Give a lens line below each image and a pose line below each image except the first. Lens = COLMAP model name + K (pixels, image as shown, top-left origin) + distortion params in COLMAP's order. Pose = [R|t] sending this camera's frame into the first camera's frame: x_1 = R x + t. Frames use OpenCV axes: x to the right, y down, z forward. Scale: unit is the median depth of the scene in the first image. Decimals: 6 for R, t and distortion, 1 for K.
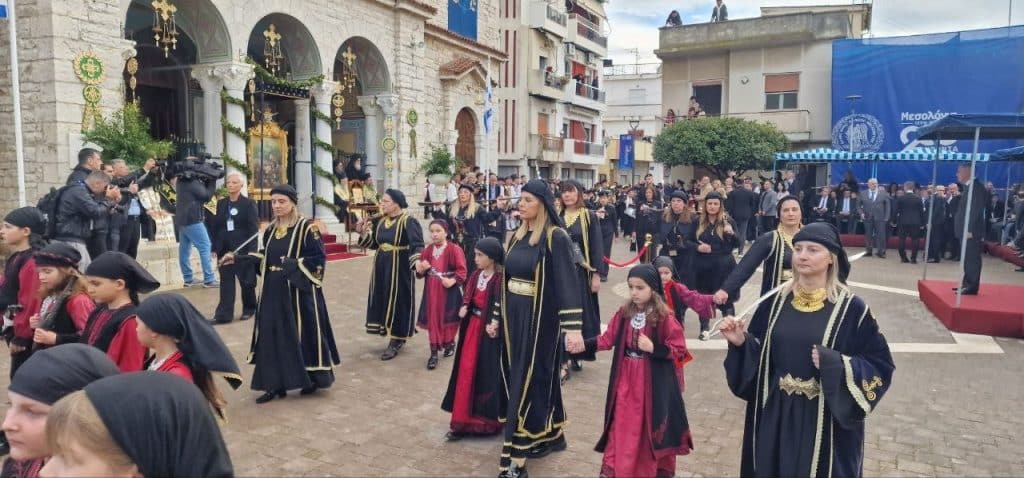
lens RADIAL K [[688.9, 0, 516.3], [0, 688.9, 234.6], [0, 0, 1]] dist [0.071284, -0.071588]
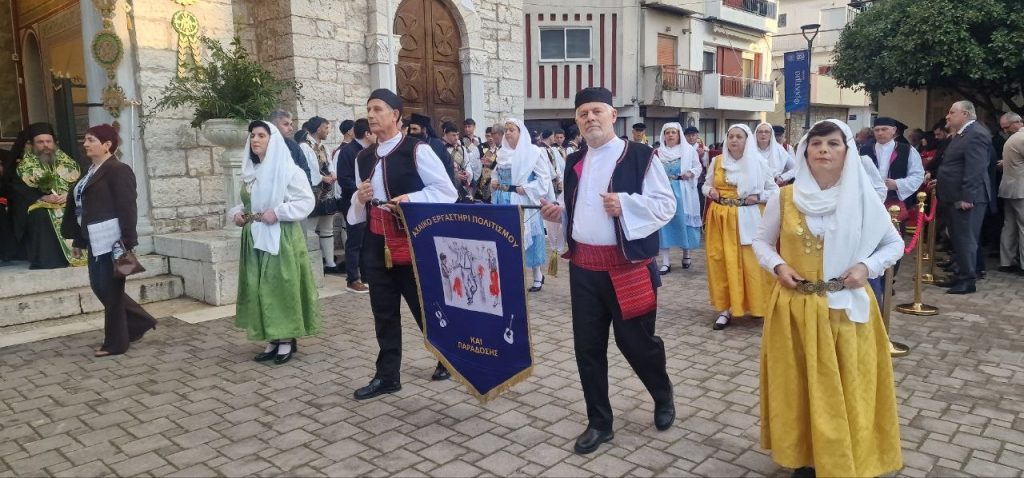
lens RADIAL K [[681.7, 0, 534.2], [0, 681.7, 239.1], [0, 0, 1]] dist [0.070277, -0.060729]
pose [[0.969467, 0.000522, -0.245220, 0.151486], [0.013283, 0.998418, 0.054639, -0.037660], [0.244861, -0.056228, 0.967926, 0.643707]]
